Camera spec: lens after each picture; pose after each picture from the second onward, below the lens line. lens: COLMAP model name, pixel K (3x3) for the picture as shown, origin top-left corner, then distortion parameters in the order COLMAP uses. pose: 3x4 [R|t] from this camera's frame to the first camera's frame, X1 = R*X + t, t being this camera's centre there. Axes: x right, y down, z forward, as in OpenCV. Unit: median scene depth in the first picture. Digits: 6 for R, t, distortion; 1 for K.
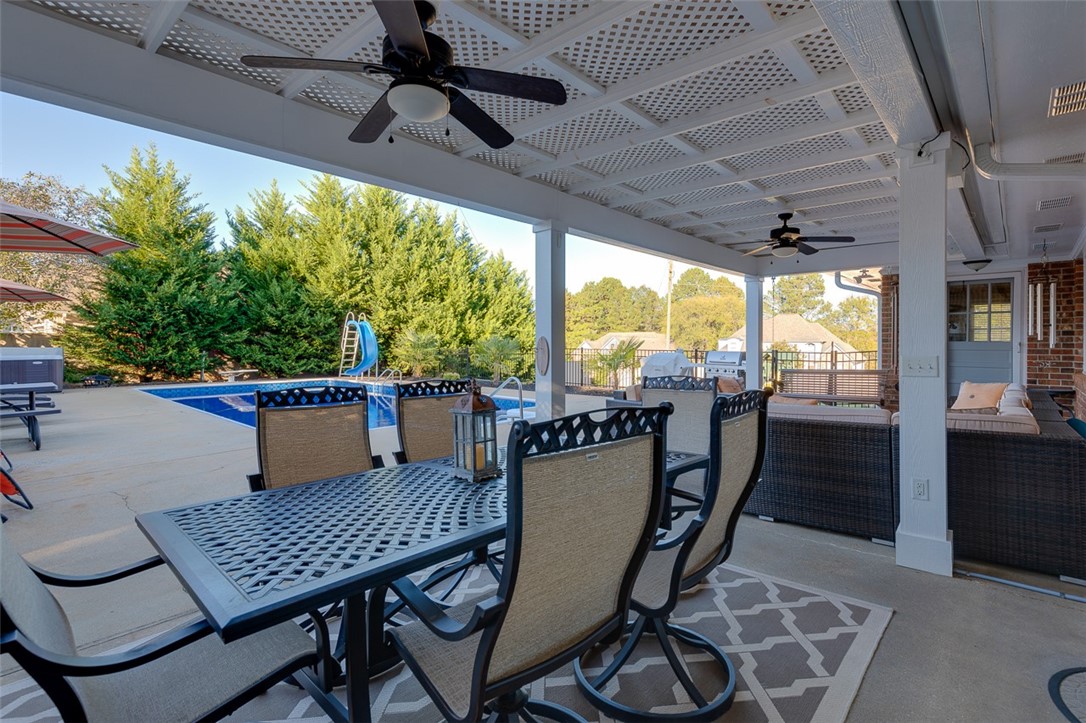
lens RADIAL K [[490.8, 0, 547.0], [0, 490.8, 357.0], [0, 0, 1]] dist [0.005223, -0.000751]
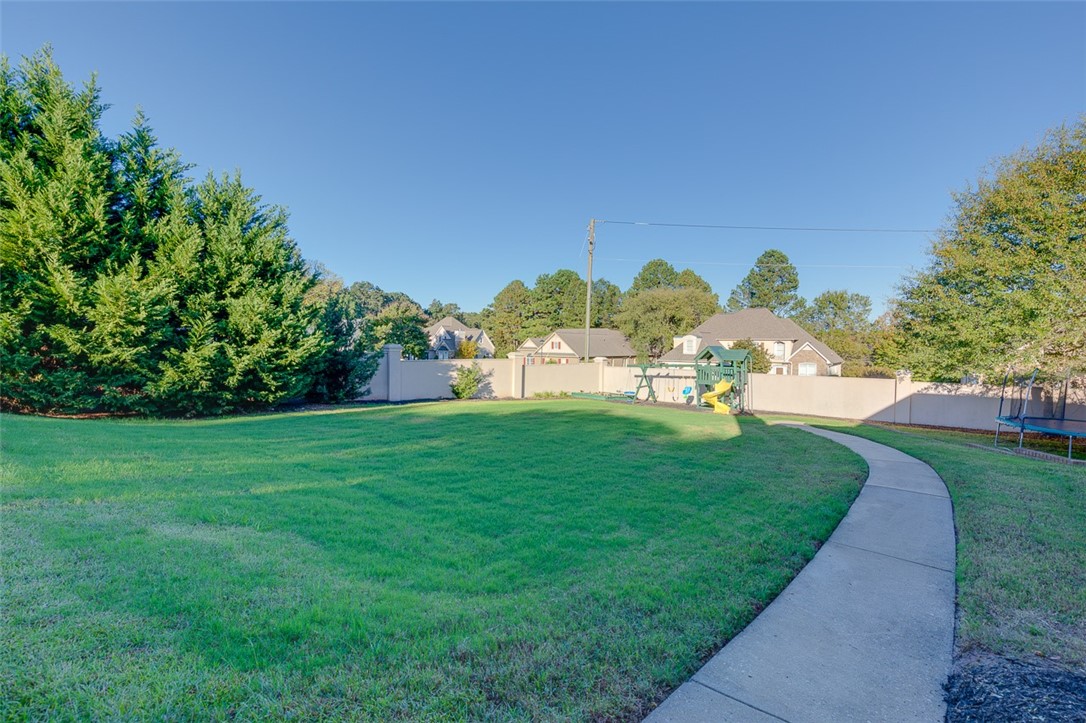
lens RADIAL K [[490.8, 0, 521.3], [0, 490.8, 363.8], [0, 0, 1]] dist [0.005223, -0.000751]
pose [[0.999967, 0.008068, -0.001363, 0.053583], [-0.008045, 0.999836, 0.016195, 0.000500], [0.001493, -0.016184, 0.999868, 0.085617]]
